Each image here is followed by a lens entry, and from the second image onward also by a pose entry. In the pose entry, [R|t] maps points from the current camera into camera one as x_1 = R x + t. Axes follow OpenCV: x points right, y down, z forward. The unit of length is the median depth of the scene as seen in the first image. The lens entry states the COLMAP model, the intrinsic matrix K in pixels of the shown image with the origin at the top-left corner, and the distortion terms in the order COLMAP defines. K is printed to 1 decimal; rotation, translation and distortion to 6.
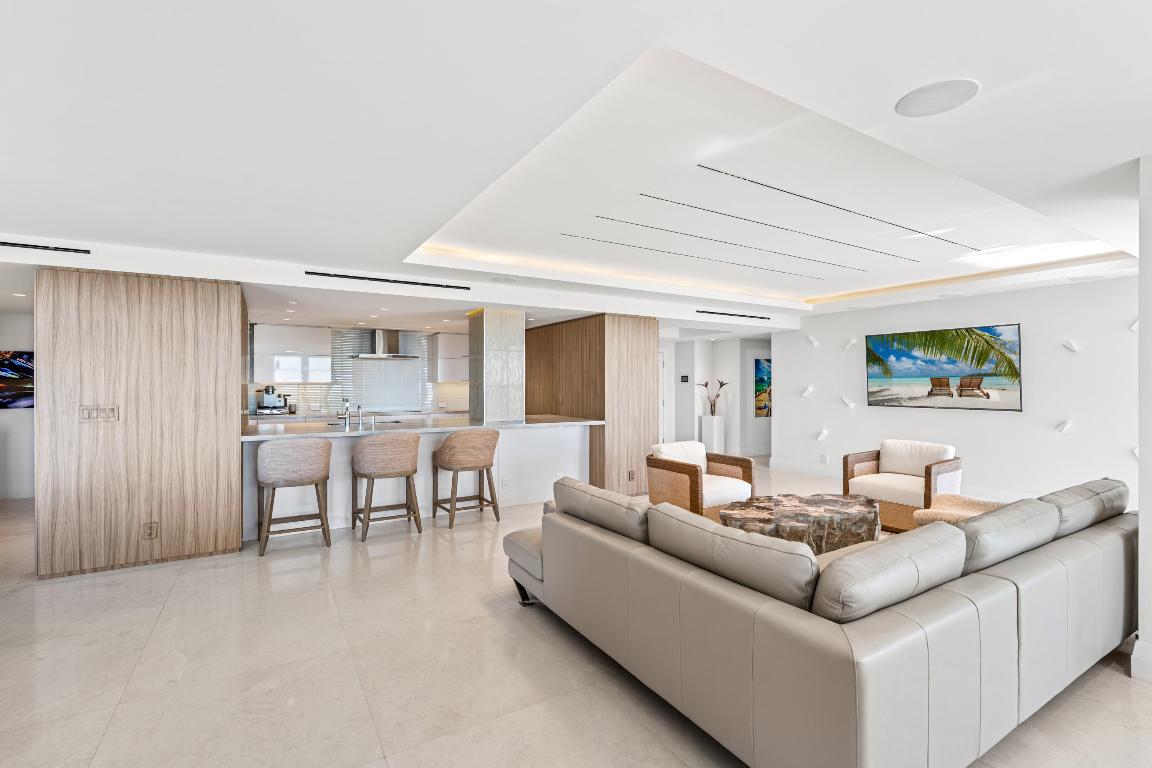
lens RADIAL K [[524.6, 0, 590.5], [0, 524.6, 386.4], [0, 0, 1]] dist [0.000703, -0.000021]
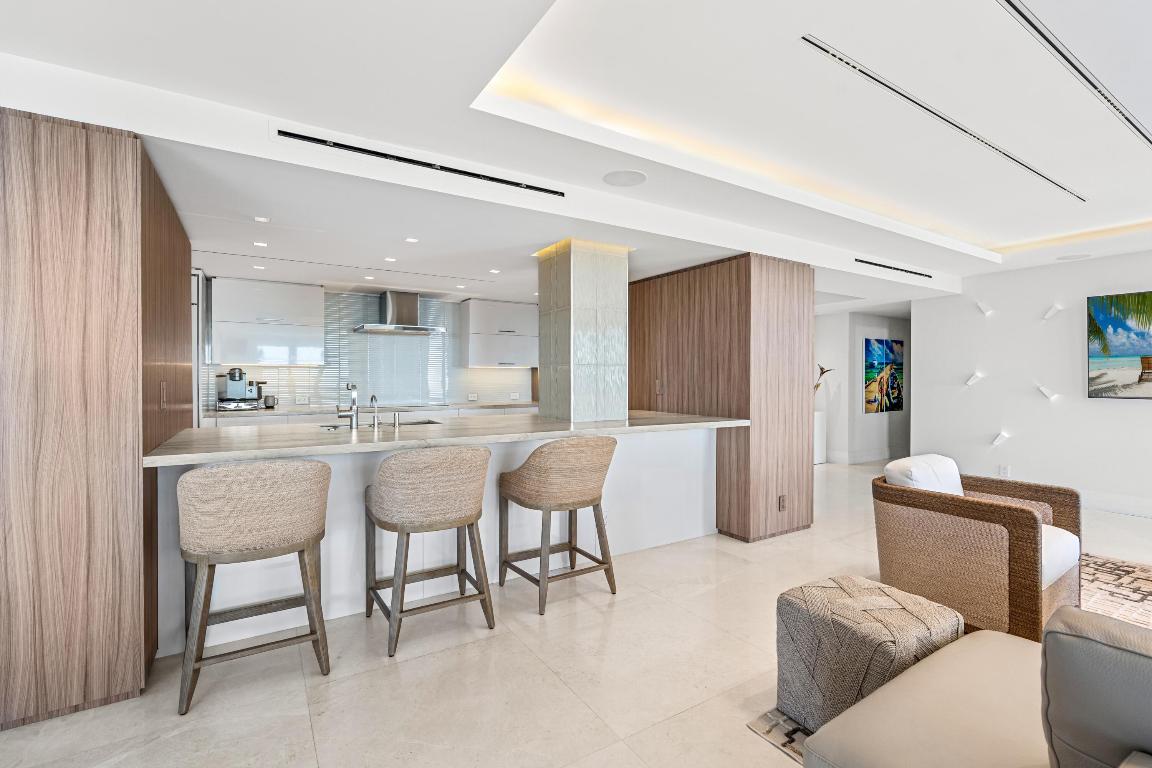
lens RADIAL K [[523.3, 0, 576.0], [0, 523.3, 384.0], [0, 0, 1]] dist [0.001106, 0.000020]
pose [[0.999985, -0.000228, -0.005387, -0.184331], [0.000259, 0.999984, 0.005632, 0.017910], [0.005386, -0.005634, 0.999970, 0.360773]]
